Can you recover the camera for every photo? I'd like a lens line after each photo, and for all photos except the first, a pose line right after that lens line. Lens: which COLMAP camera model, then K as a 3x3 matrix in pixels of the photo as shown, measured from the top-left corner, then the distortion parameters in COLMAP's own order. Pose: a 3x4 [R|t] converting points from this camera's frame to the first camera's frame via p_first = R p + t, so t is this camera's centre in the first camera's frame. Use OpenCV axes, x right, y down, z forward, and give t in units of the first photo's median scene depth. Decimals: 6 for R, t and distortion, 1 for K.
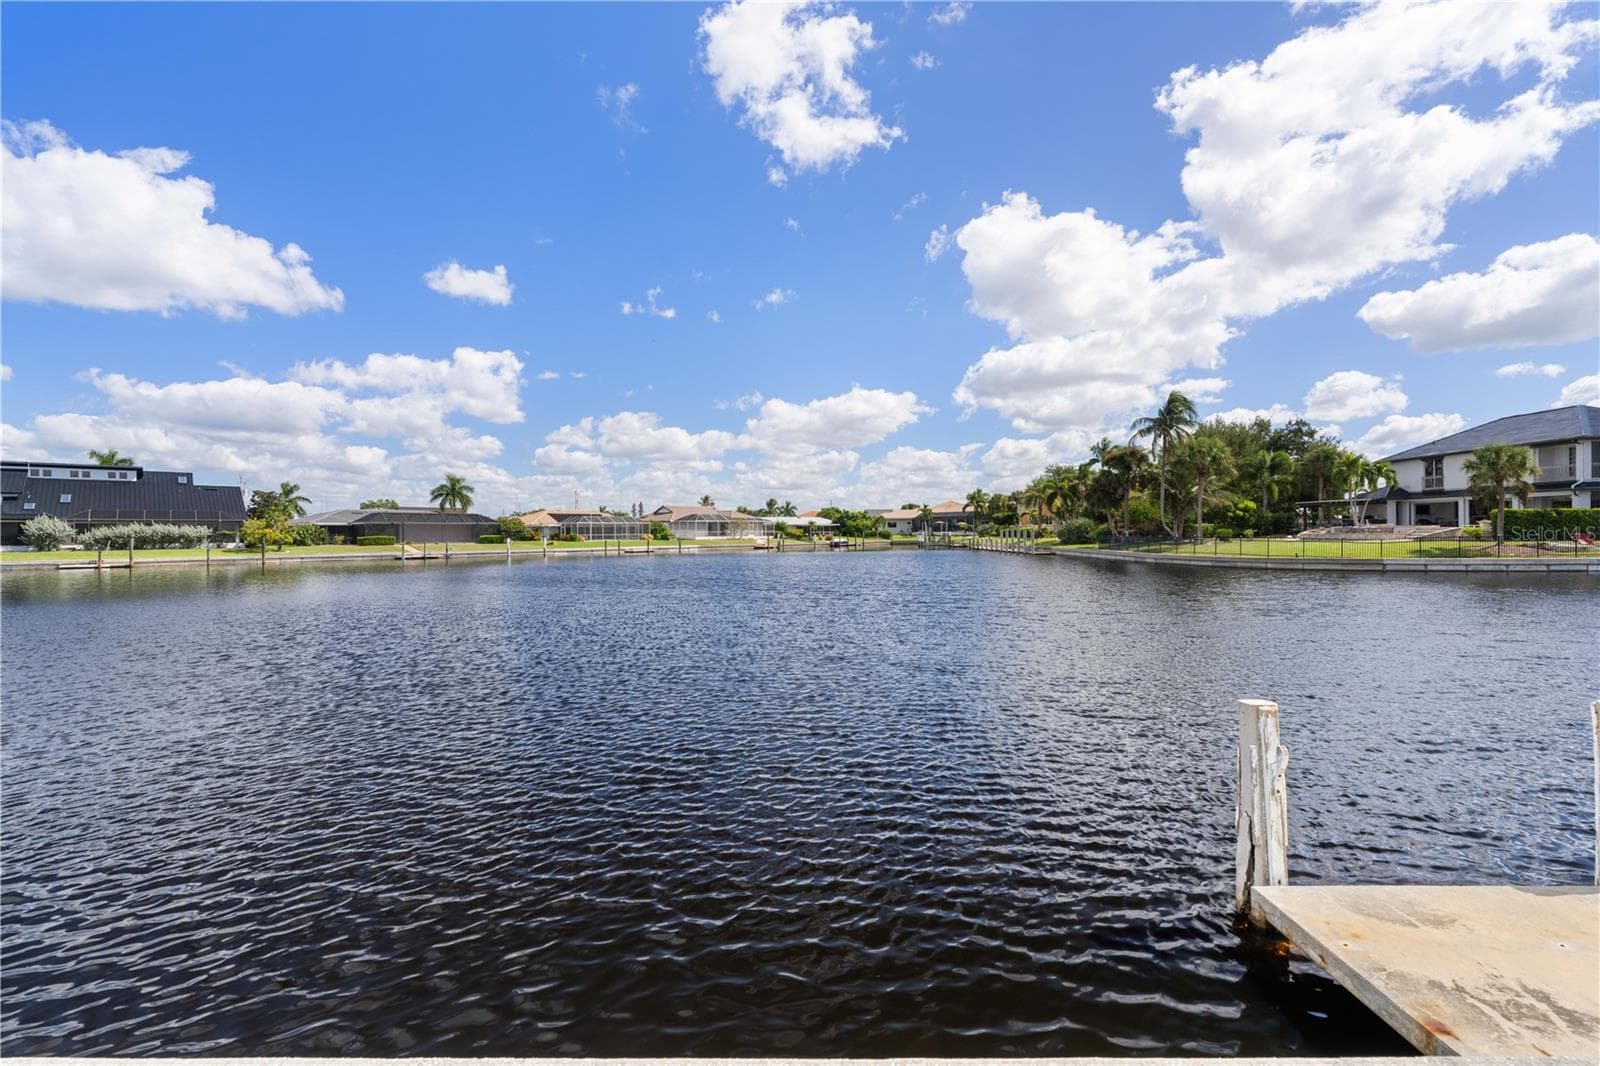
lens RADIAL K [[727.7, 0, 804.9], [0, 727.7, 536.9], [0, 0, 1]] dist [0.003464, 0.000487]
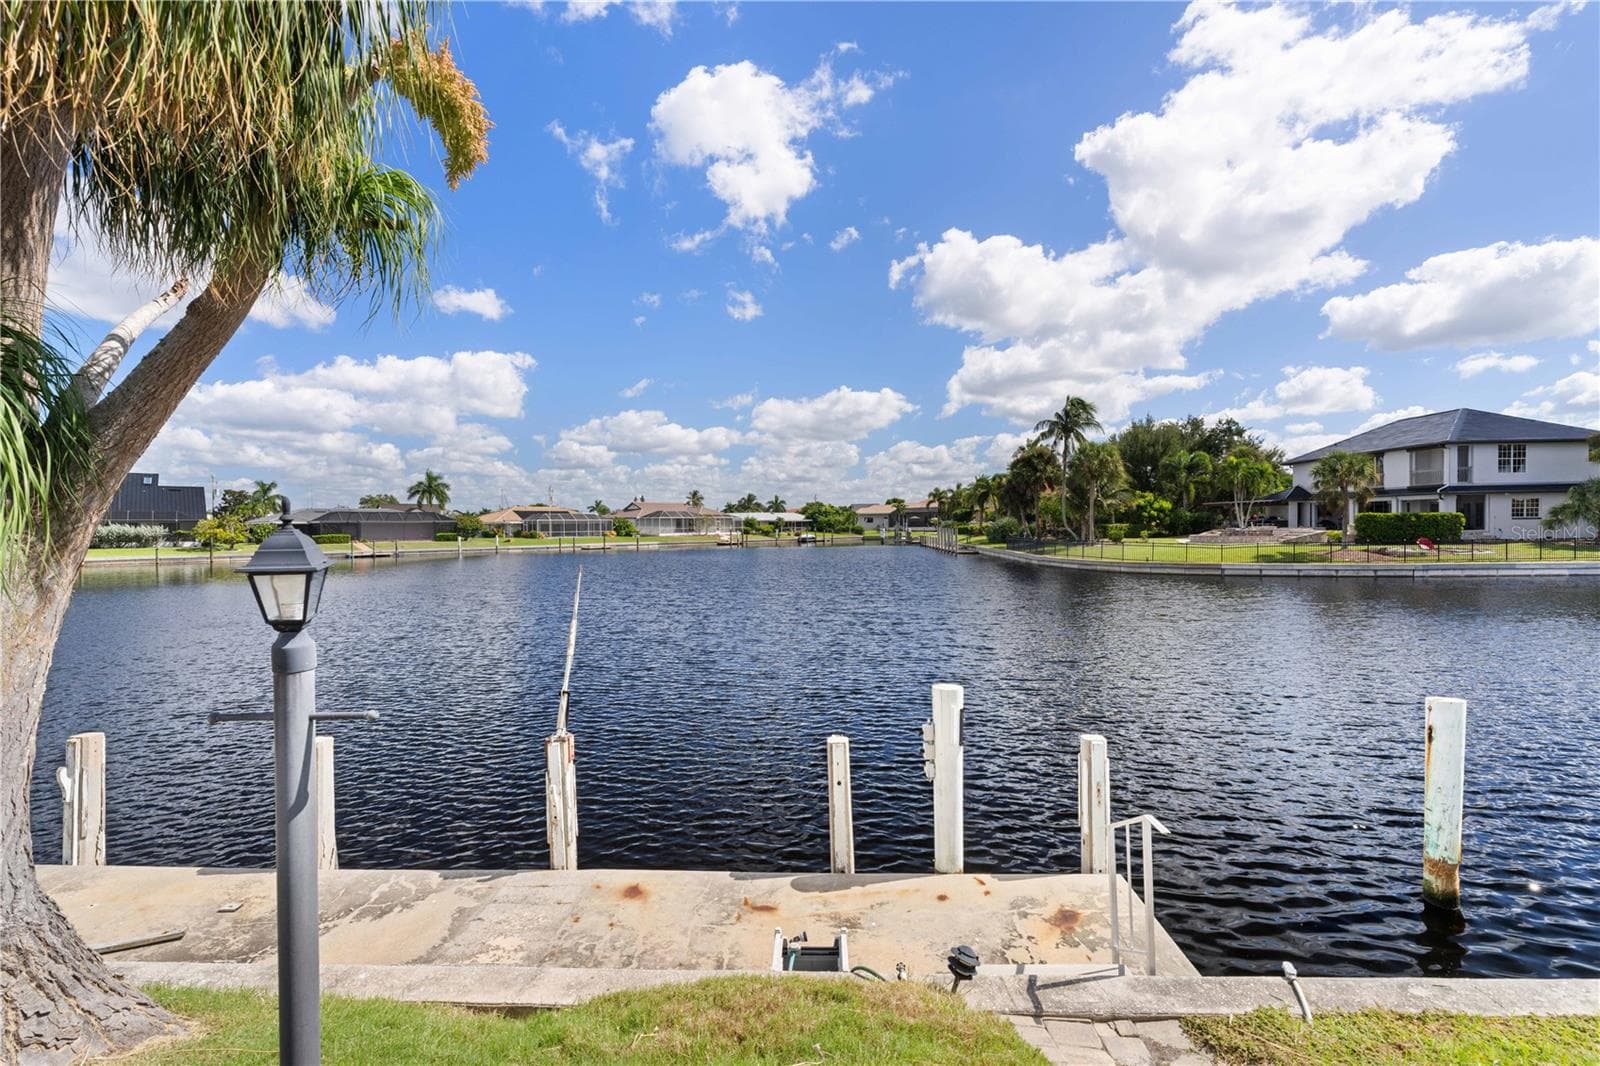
lens RADIAL K [[727.7, 0, 804.9], [0, 727.7, 536.9], [0, 0, 1]] dist [0.003464, 0.000487]
pose [[0.999586, 0.000186, -0.028766, 0.120344], [0.000146, 0.999933, 0.011545, -0.009889], [0.028766, -0.011544, 0.999519, -0.020222]]
